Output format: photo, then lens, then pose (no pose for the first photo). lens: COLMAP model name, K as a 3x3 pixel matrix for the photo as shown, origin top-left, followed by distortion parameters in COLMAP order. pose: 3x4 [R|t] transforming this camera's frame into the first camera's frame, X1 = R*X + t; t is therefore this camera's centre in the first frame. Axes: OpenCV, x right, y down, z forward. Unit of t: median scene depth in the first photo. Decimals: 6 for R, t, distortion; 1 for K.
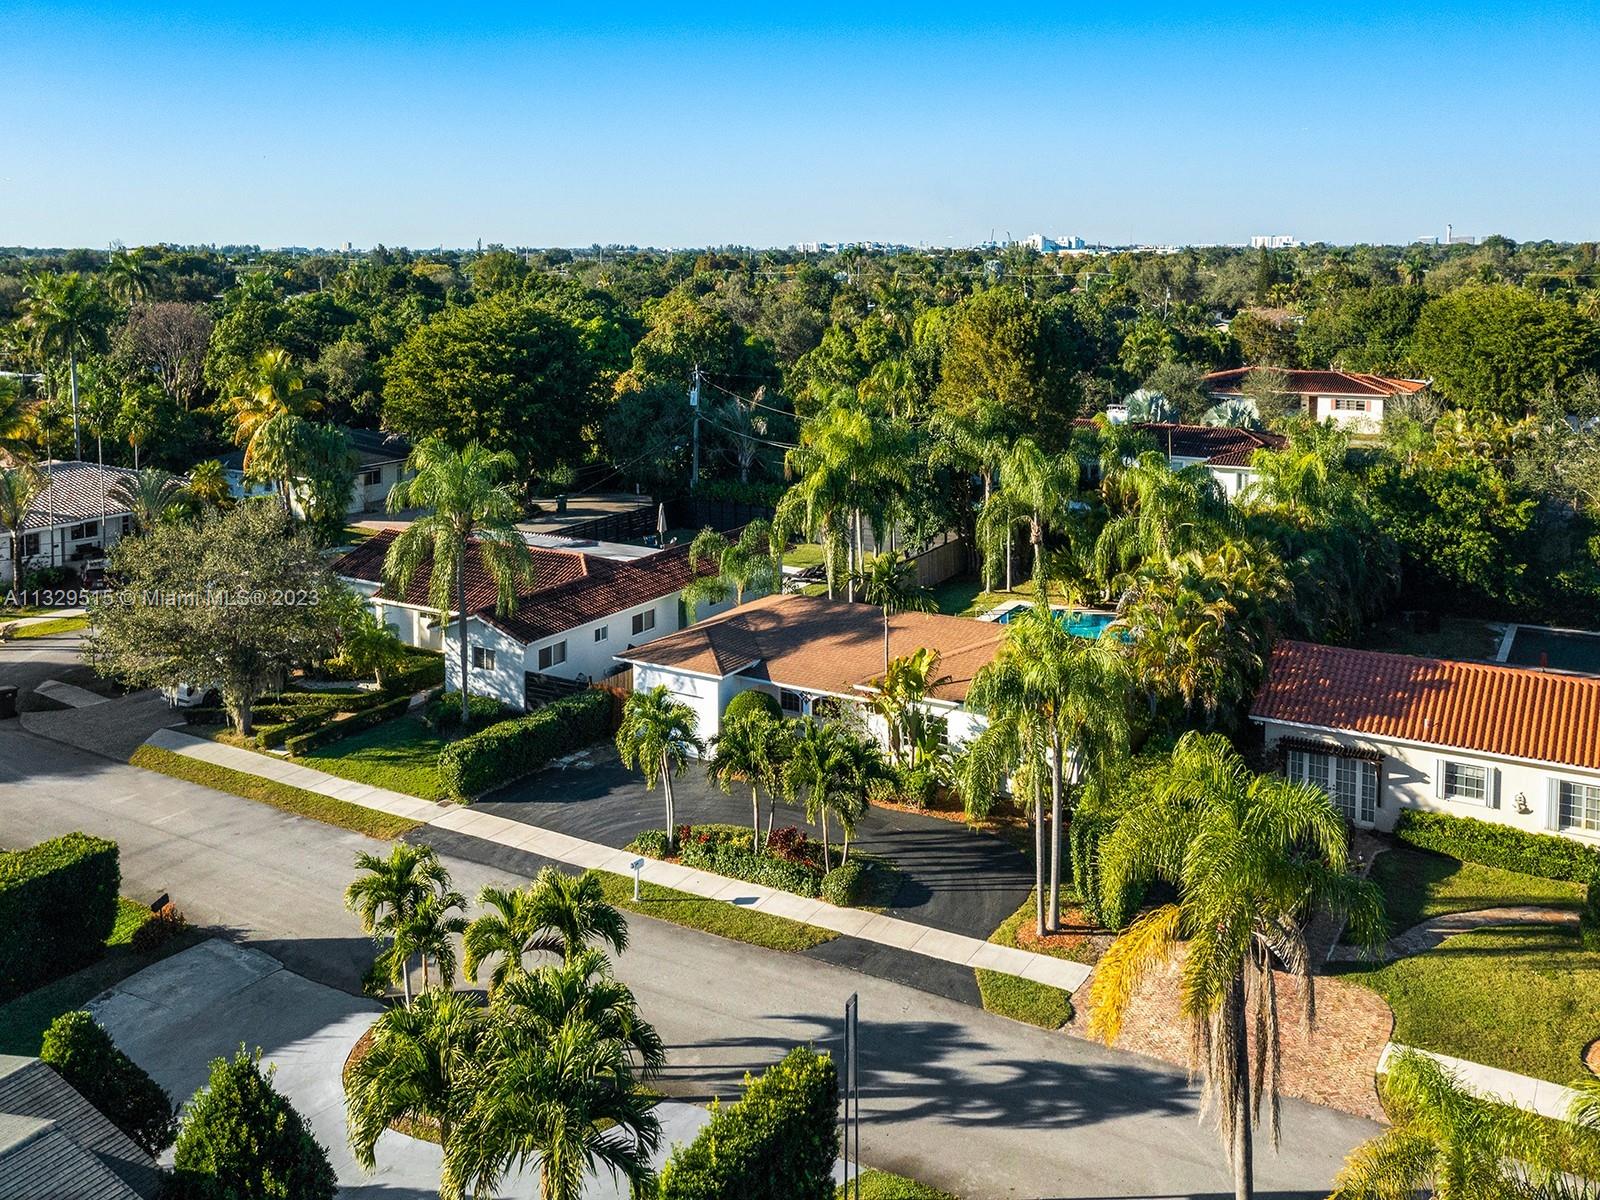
lens RADIAL K [[1302.8, 0, 732.6], [0, 1302.8, 392.1], [0, 0, 1]] dist [0.008664, -0.014617]
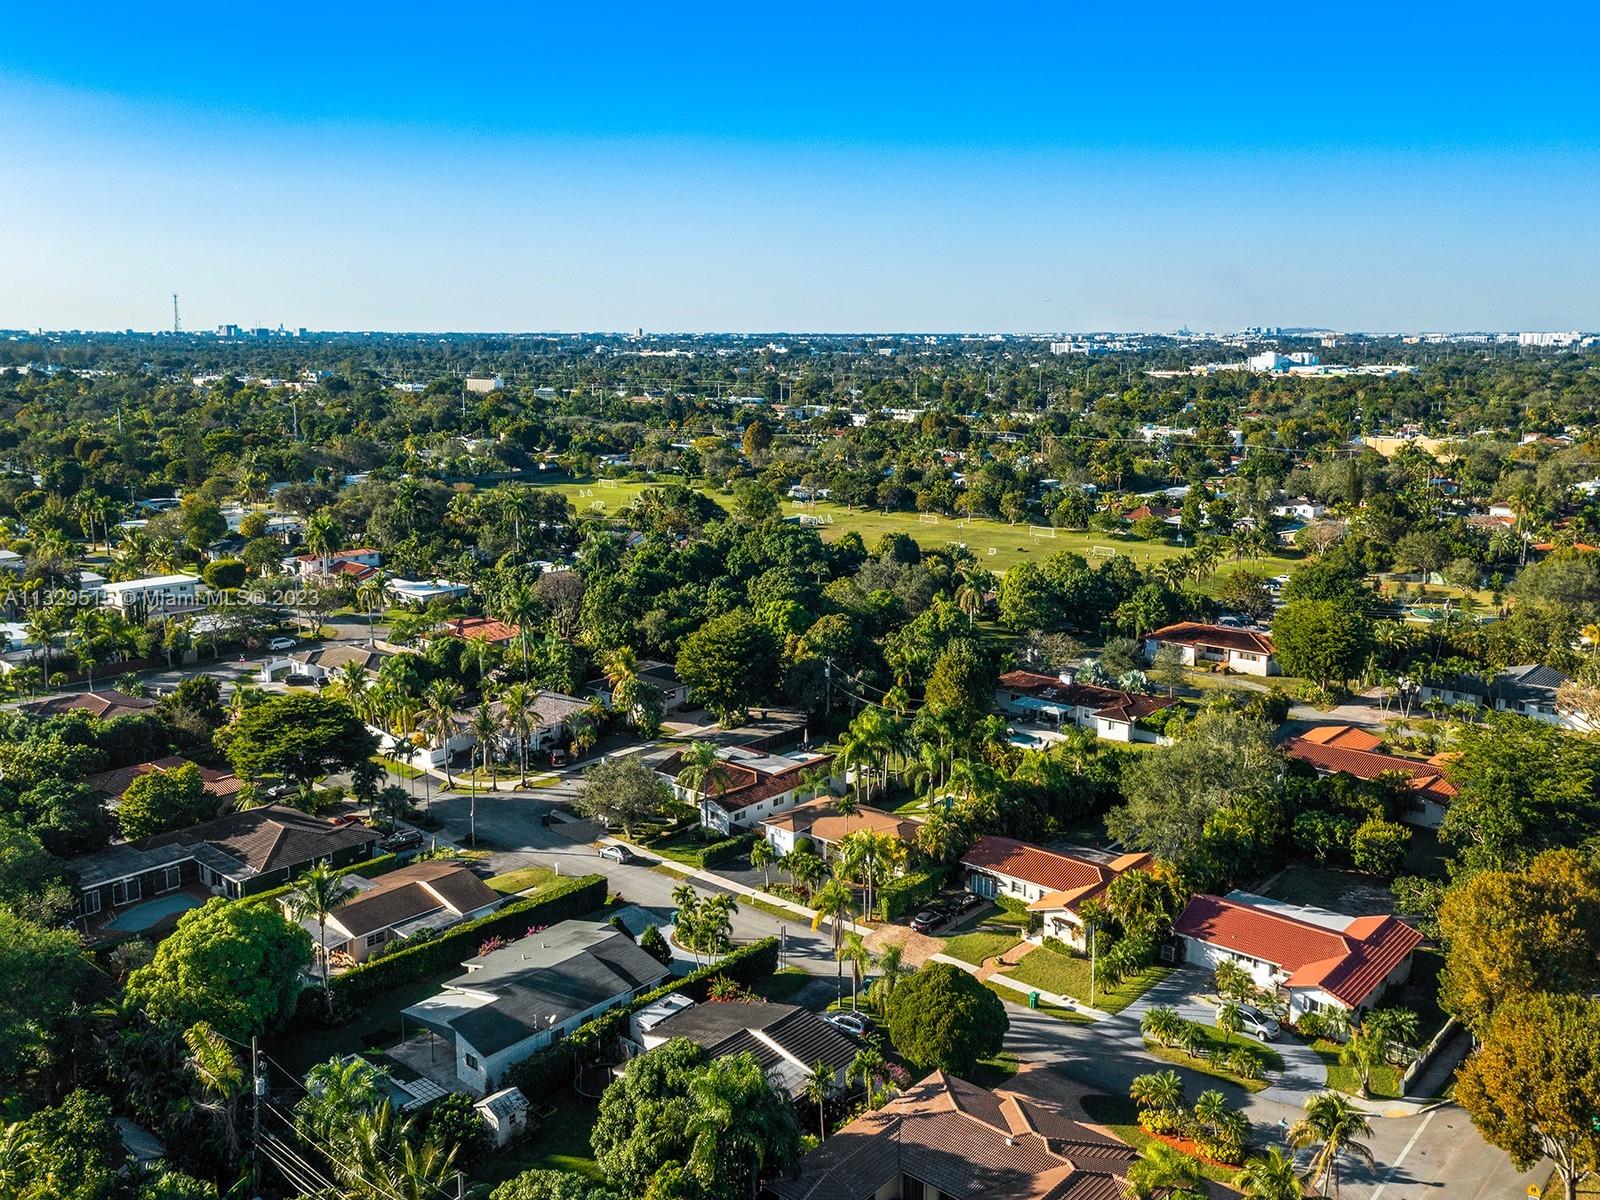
lens RADIAL K [[1302.8, 0, 801.9], [0, 1302.8, 602.4], [0, 0, 1]] dist [0.008664, -0.014617]
pose [[0.986964, 0.037559, -0.156500, 0.422864], [-0.017762, 0.991868, 0.126026, -0.621080], [0.159961, -0.121604, 0.979605, -1.675786]]
